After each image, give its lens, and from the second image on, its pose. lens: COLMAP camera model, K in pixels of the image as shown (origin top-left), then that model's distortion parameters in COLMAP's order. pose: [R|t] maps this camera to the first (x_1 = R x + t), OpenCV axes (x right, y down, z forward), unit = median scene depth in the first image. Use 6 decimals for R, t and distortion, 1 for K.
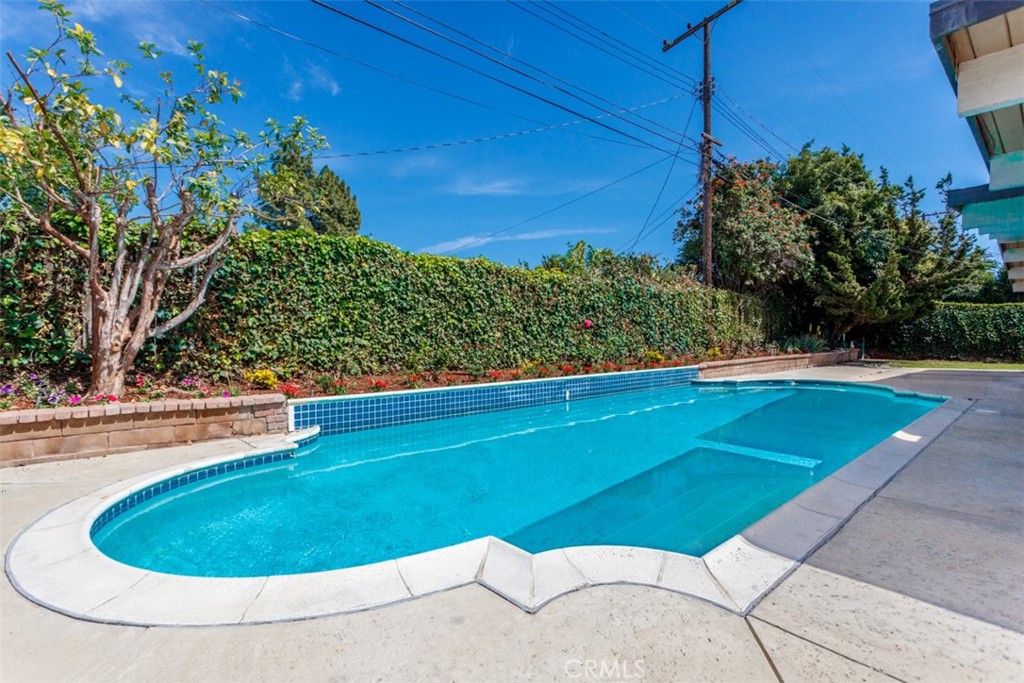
lens RADIAL K [[488.5, 0, 511.8], [0, 488.5, 338.7], [0, 0, 1]] dist [0.000973, -0.000185]
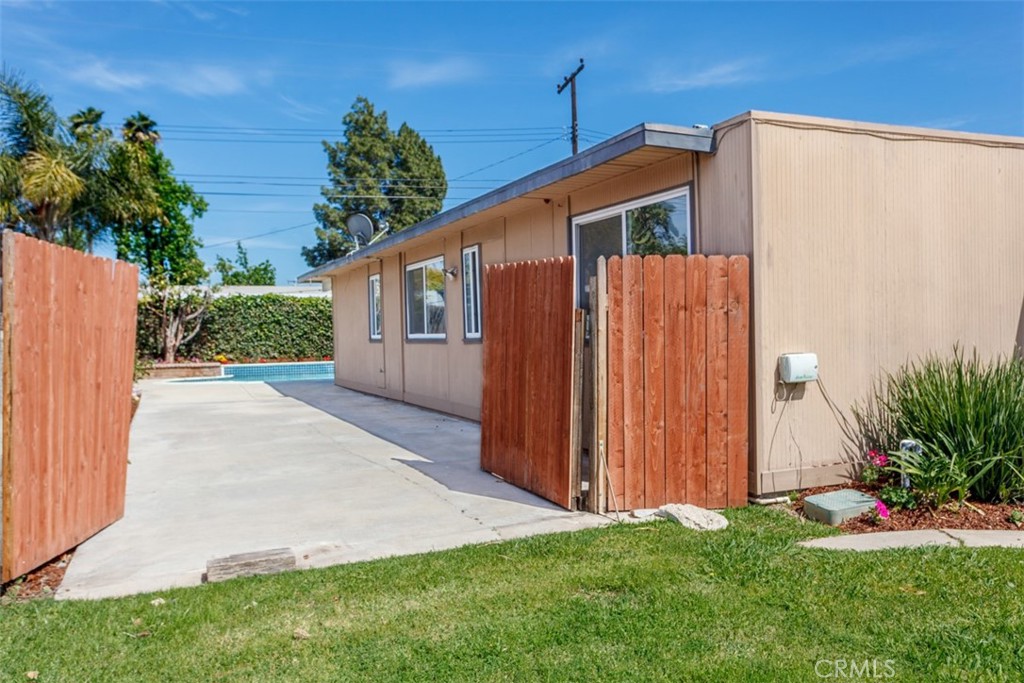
lens RADIAL K [[853.3, 0, 512.1], [0, 853.3, 339.8], [0, 0, 1]] dist [0.013779, 0.003600]
pose [[0.943420, -0.010600, -0.331431, 2.268102], [0.014387, 0.999856, 0.008974, -0.033370], [0.331288, -0.013235, 0.943437, -2.543750]]
